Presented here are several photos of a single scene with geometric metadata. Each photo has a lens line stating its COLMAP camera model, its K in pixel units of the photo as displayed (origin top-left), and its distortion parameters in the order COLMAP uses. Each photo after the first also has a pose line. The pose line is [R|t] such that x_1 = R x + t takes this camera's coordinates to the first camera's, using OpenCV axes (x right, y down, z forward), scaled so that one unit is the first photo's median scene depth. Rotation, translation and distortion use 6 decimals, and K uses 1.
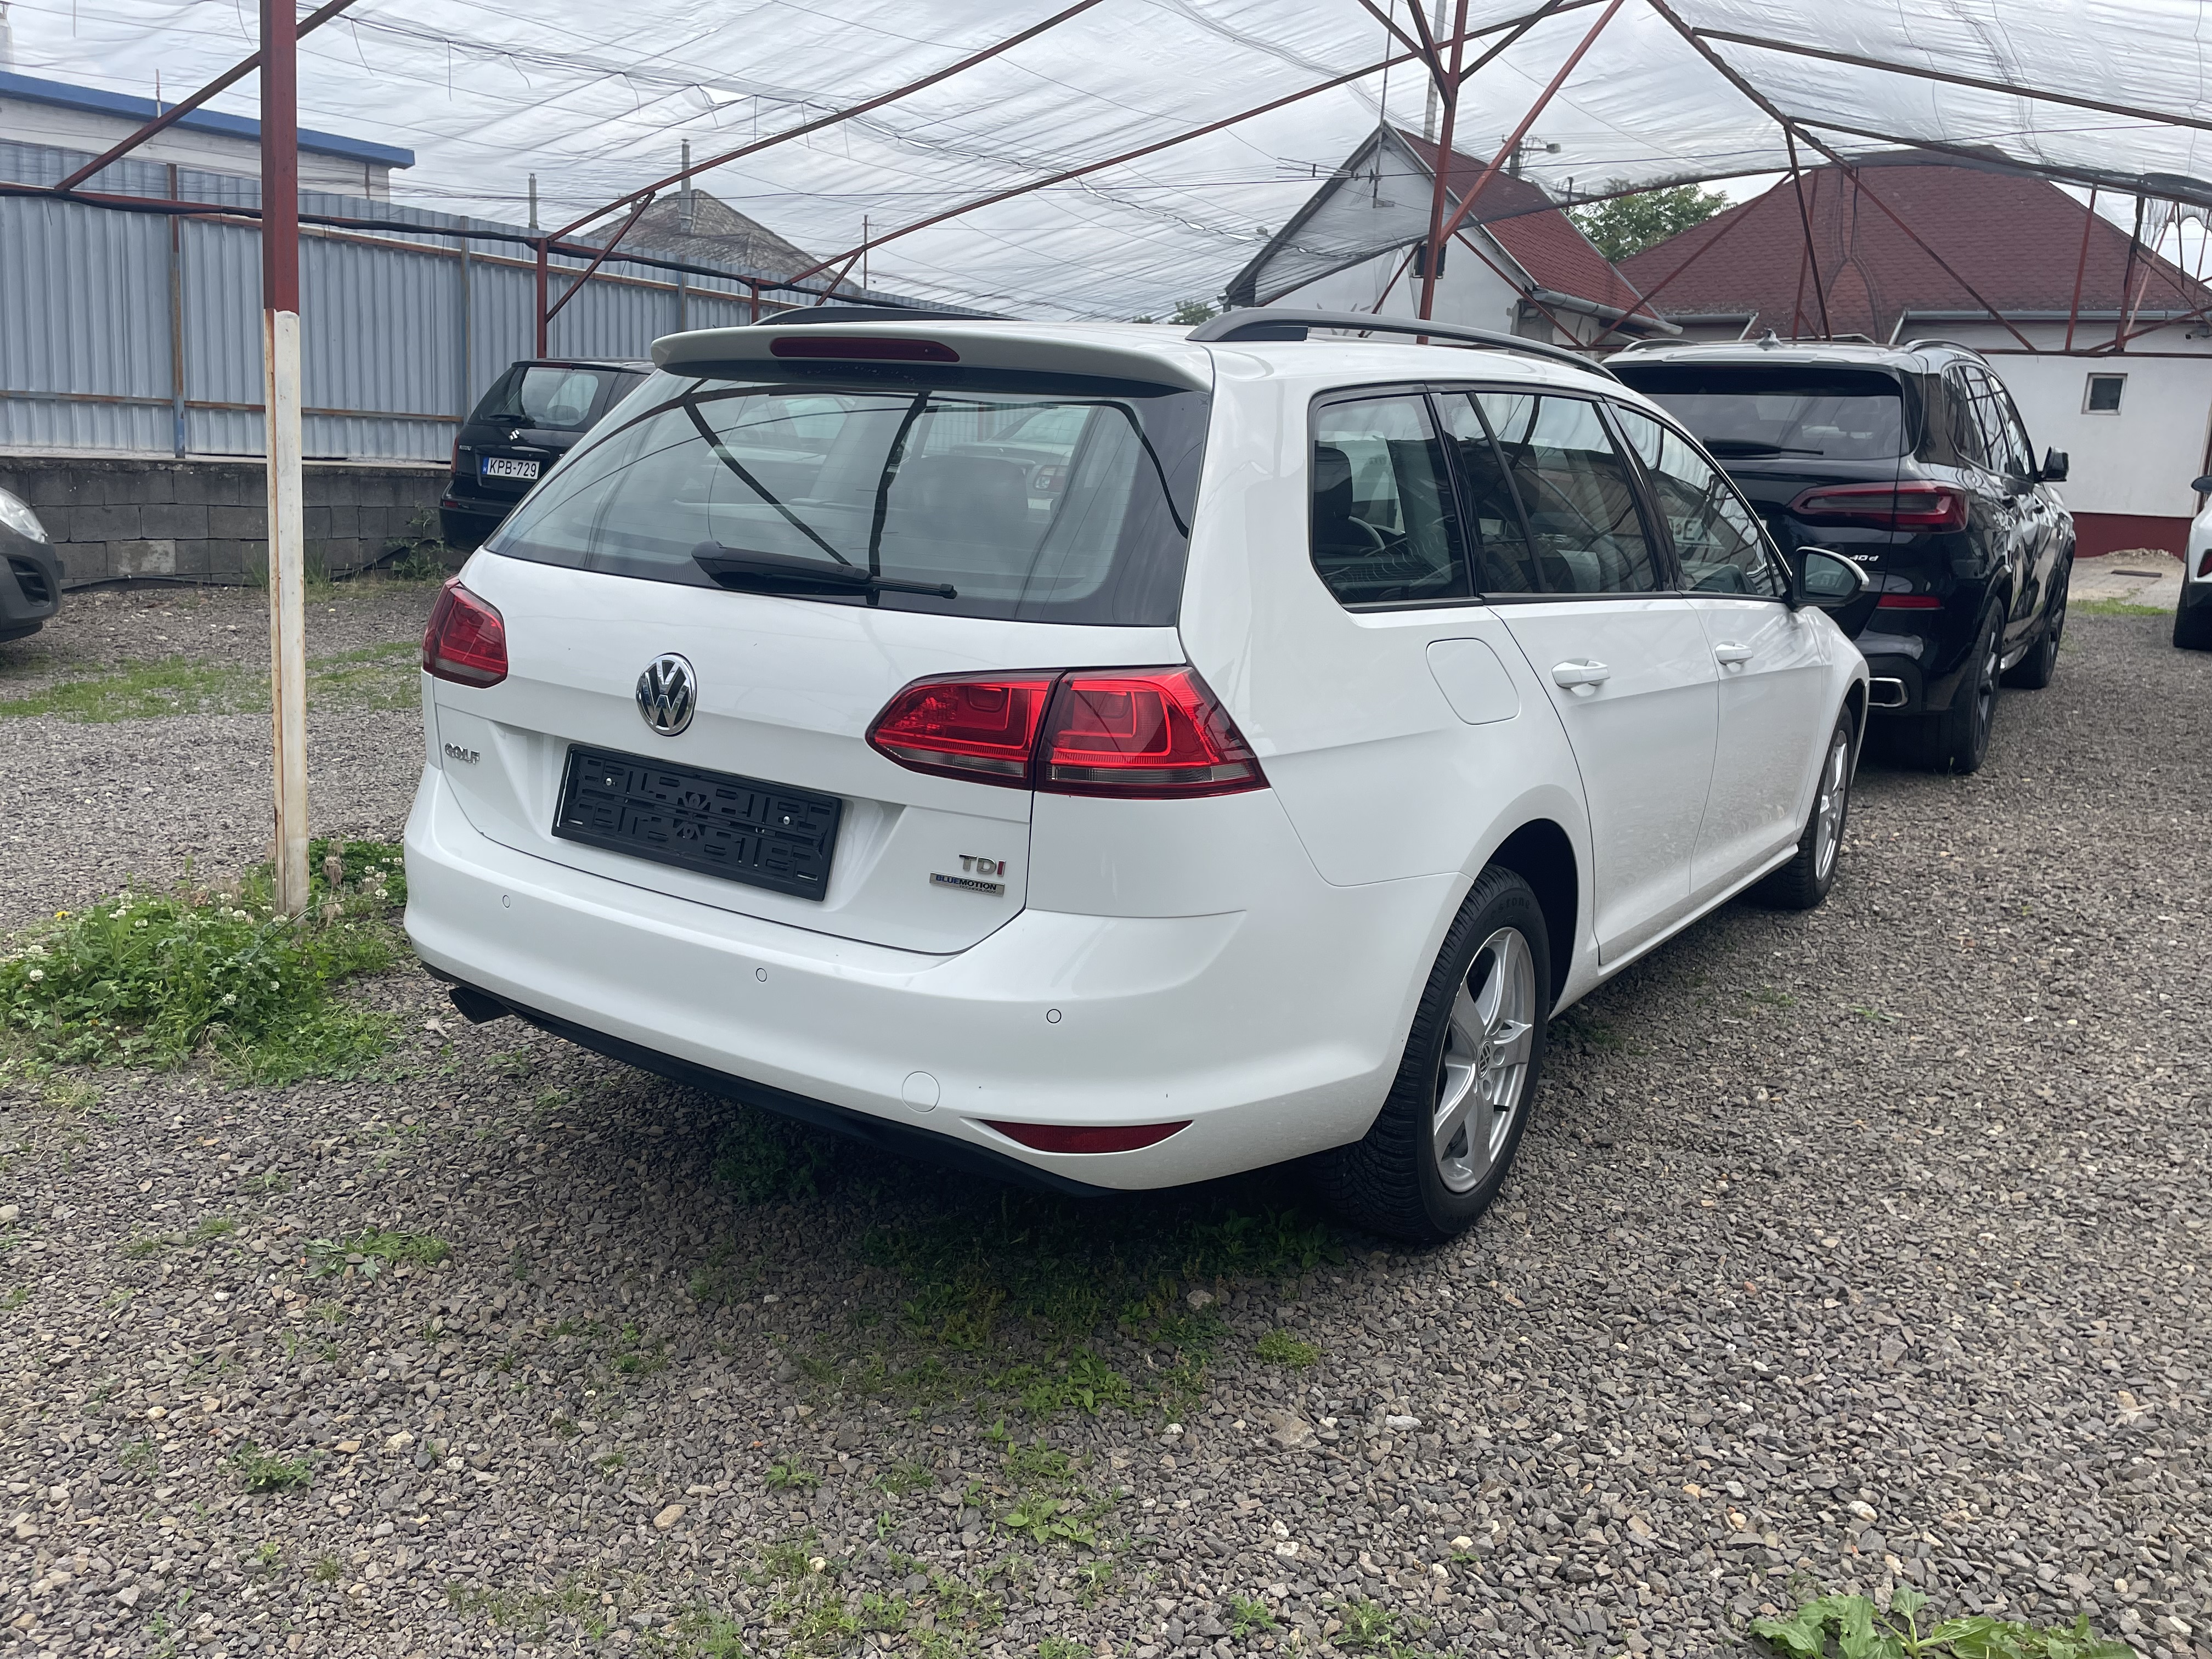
lens RADIAL K [[1671.1, 0, 1104.9], [0, 1671.1, 833.5], [0, 0, 1]] dist [0.041348, -0.048532]
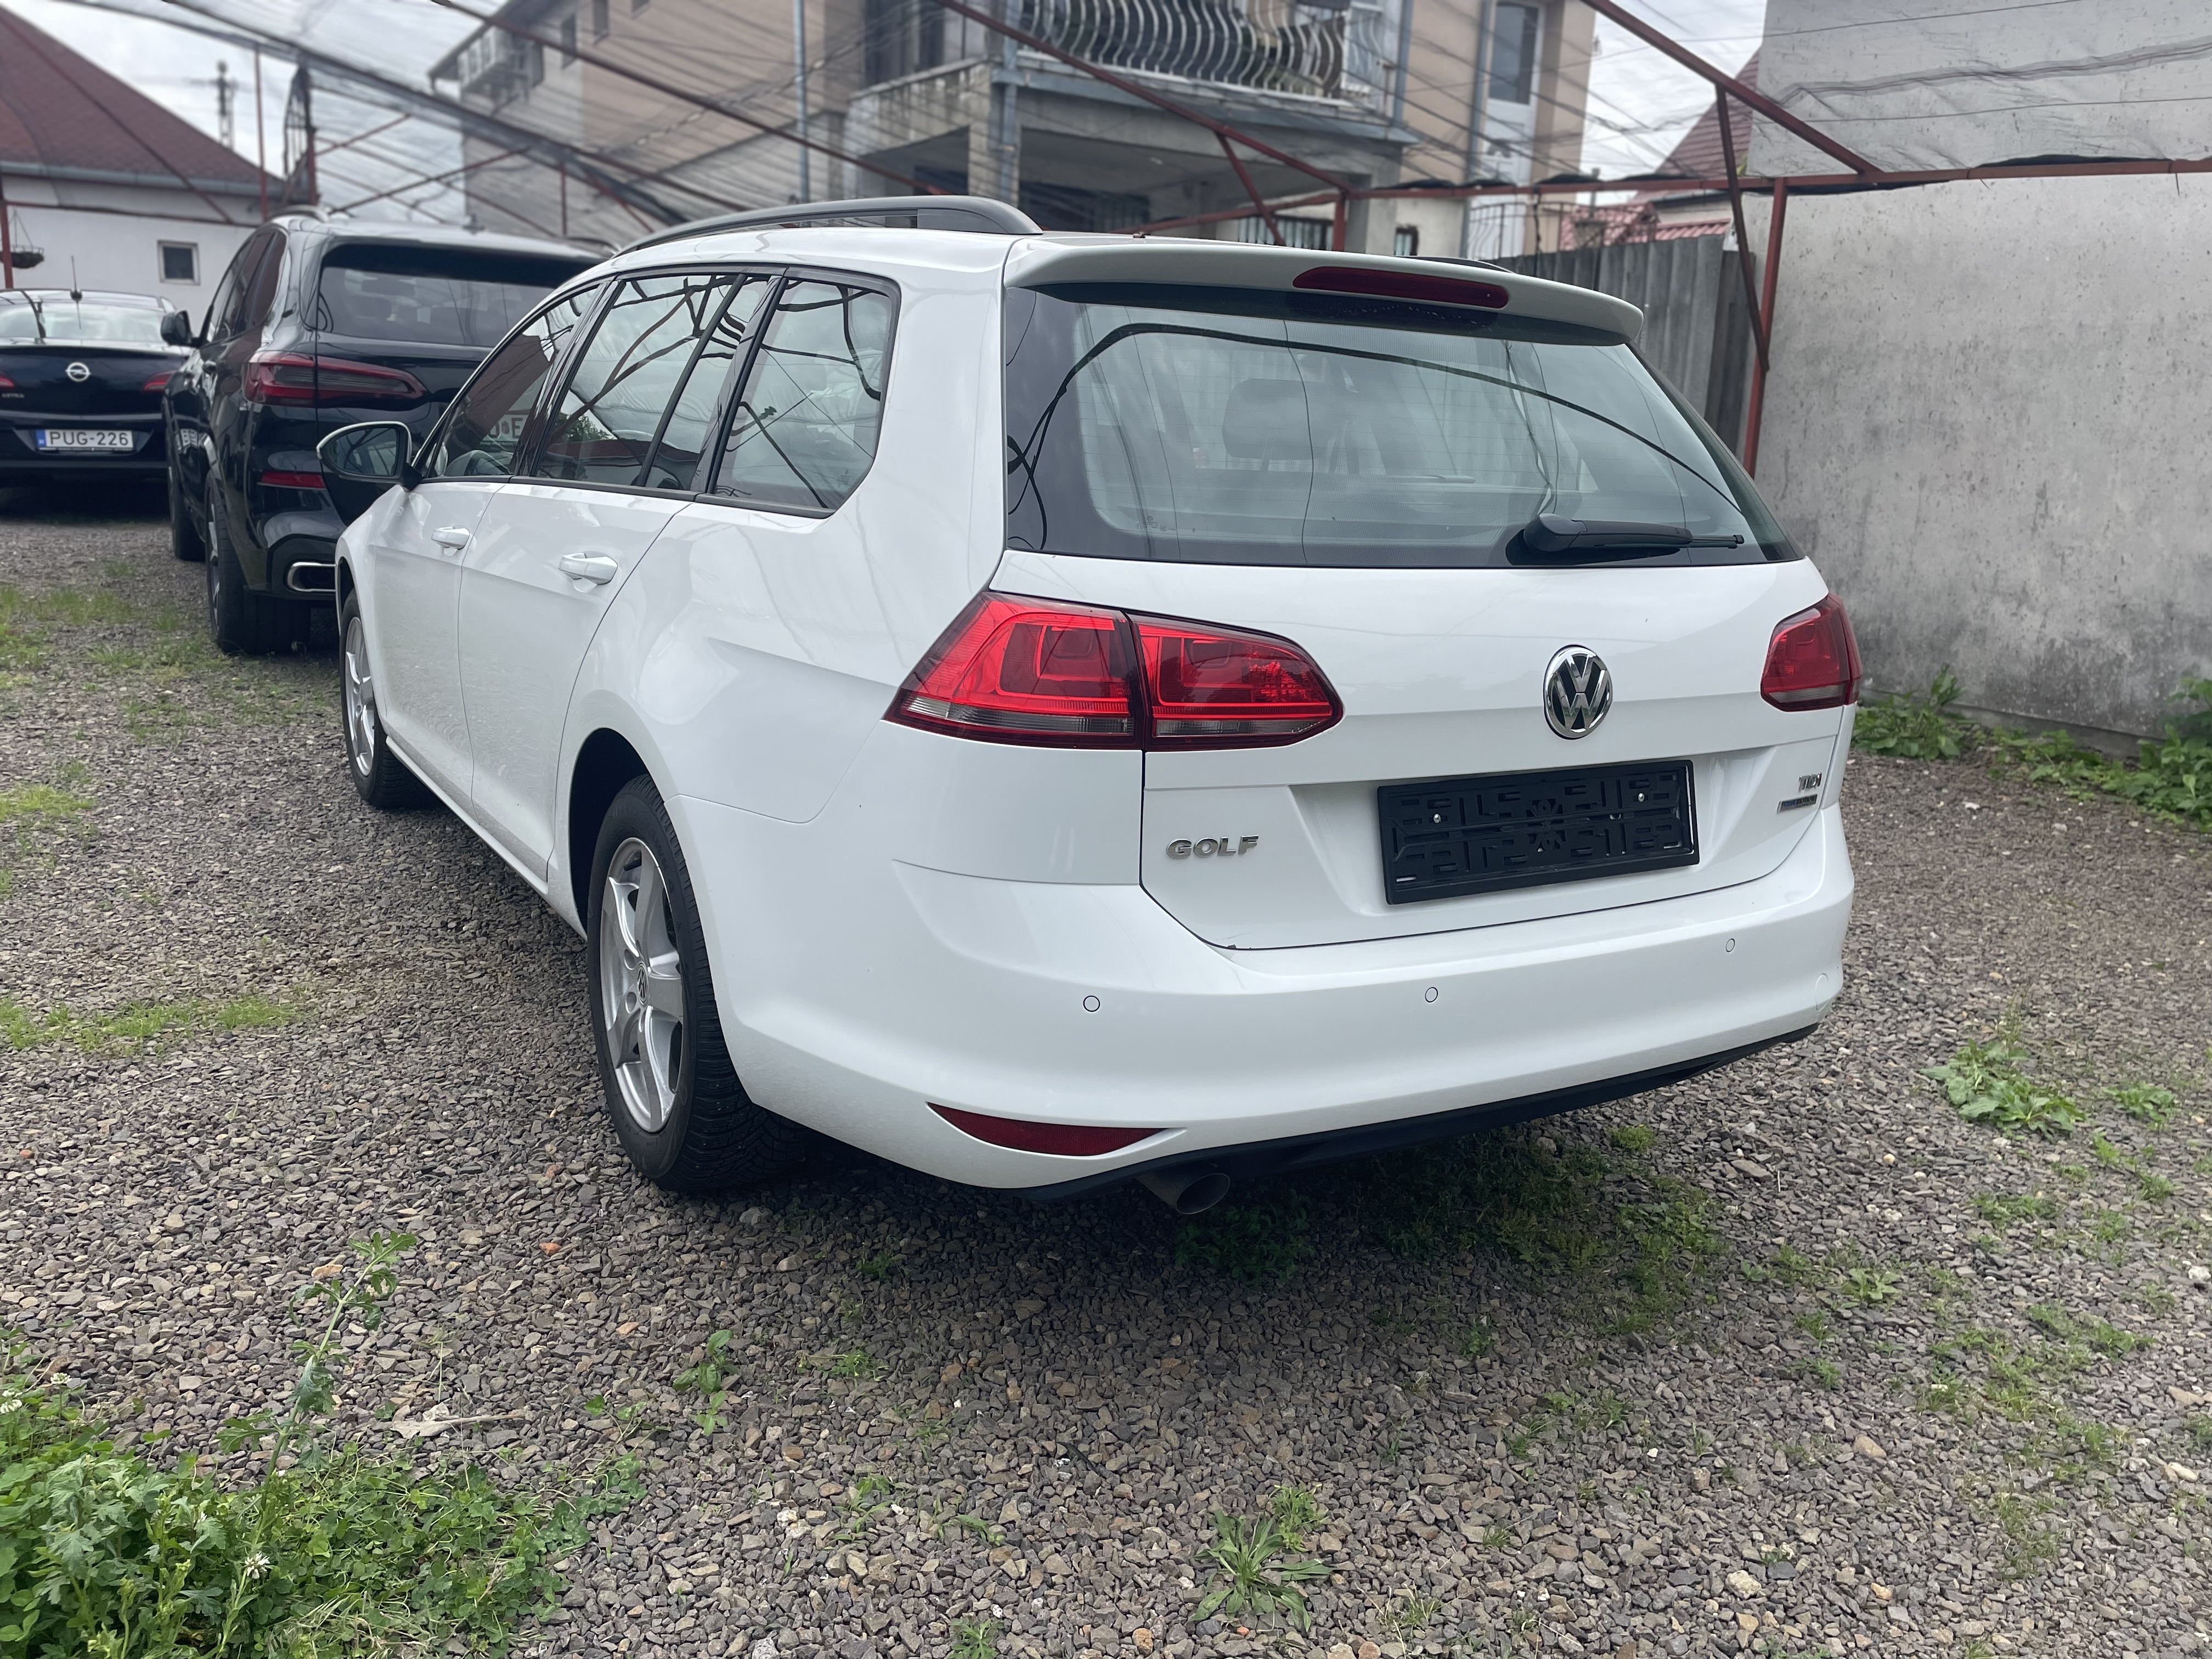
lens RADIAL K [[1671.1, 0, 1099.8], [0, 1671.1, 824.3], [0, 0, 1]] dist [0.041348, -0.048532]
pose [[0.410170, -0.235960, 0.880956, -1.158318], [0.171191, 0.968701, 0.179756, -0.217838], [-0.895798, 0.077081, 0.437726, 0.834155]]
